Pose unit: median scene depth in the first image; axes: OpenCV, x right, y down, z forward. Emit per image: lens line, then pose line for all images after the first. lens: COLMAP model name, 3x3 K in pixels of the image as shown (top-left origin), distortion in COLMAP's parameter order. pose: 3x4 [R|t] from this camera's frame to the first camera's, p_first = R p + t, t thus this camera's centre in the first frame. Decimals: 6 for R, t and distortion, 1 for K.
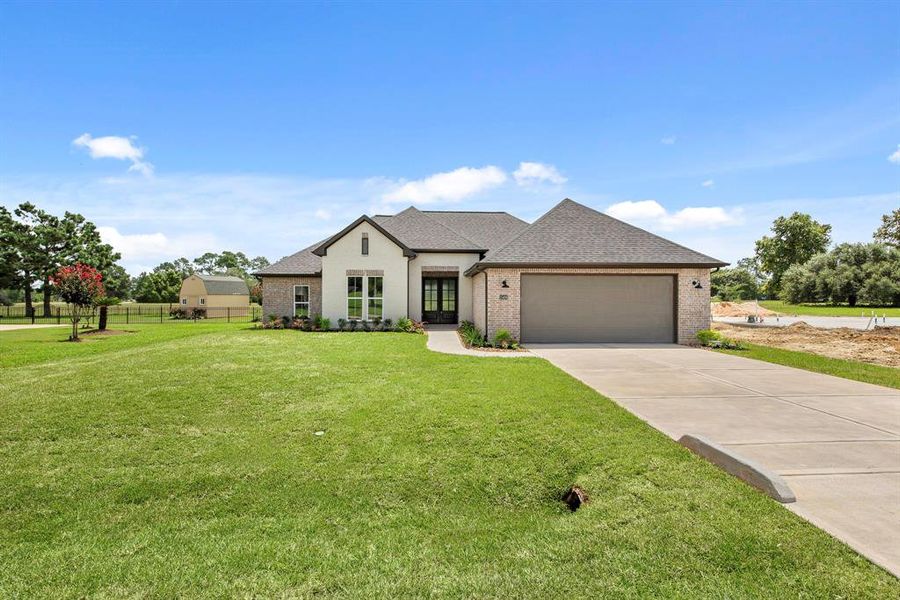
lens RADIAL K [[437.2, 0, 451.6], [0, 437.2, 297.5], [0, 0, 1]] dist [0.002633, 0.000557]
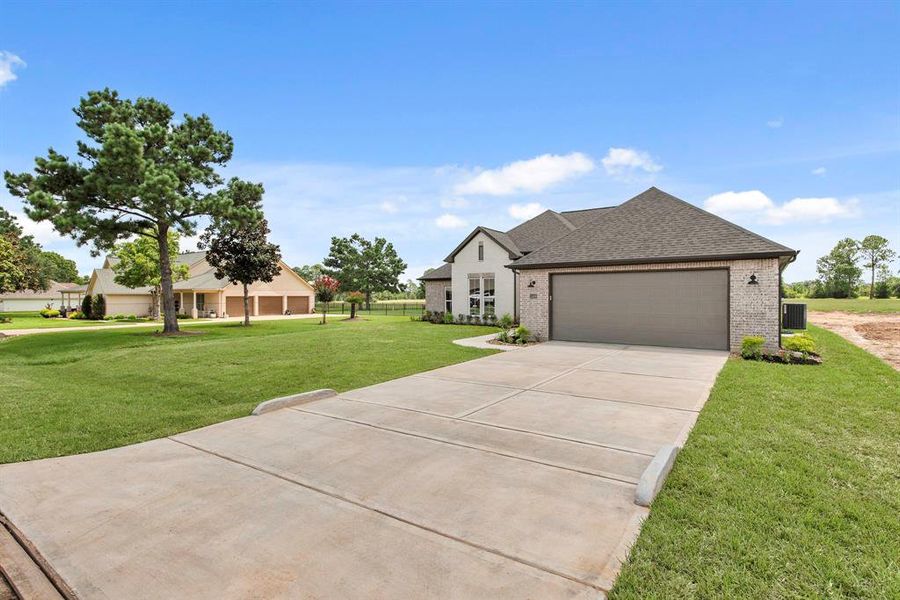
lens RADIAL K [[436.9, 0, 451.8], [0, 436.9, 299.4], [0, 0, 1]] dist [0.001971, 0.000064]
pose [[0.796943, 0.001267, -0.604053, 0.447817], [0.003337, 0.999973, 0.006500, -0.000270], [0.604045, -0.007196, 0.796918, 0.017390]]
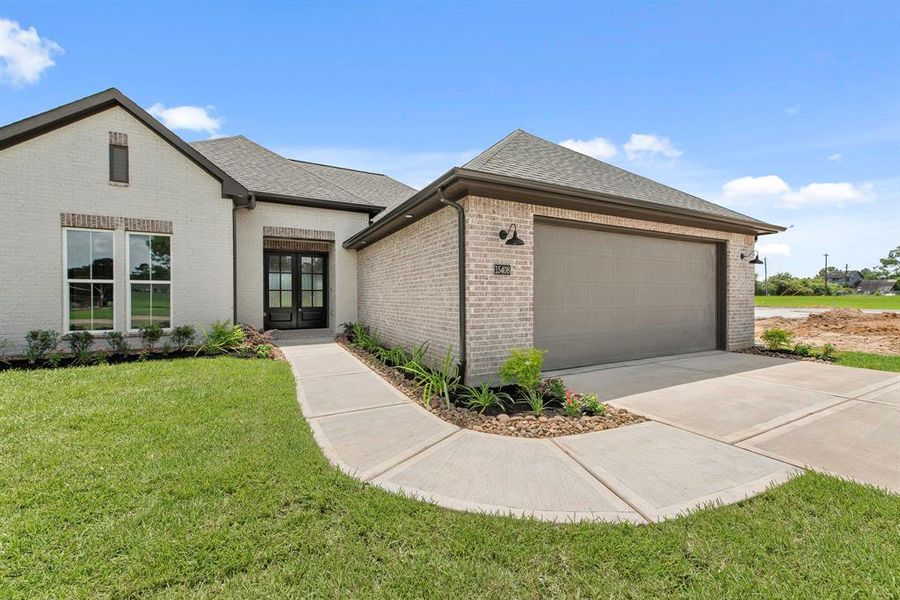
lens RADIAL K [[356.0, 0, 454.3], [0, 356.0, 299.1], [0, 0, 1]] dist [0.003800, 0.000008]
pose [[0.899220, -0.009206, 0.437400, -0.052635], [0.005946, 0.999943, 0.008820, 0.018126], [-0.437457, -0.005330, 0.899224, 0.527303]]
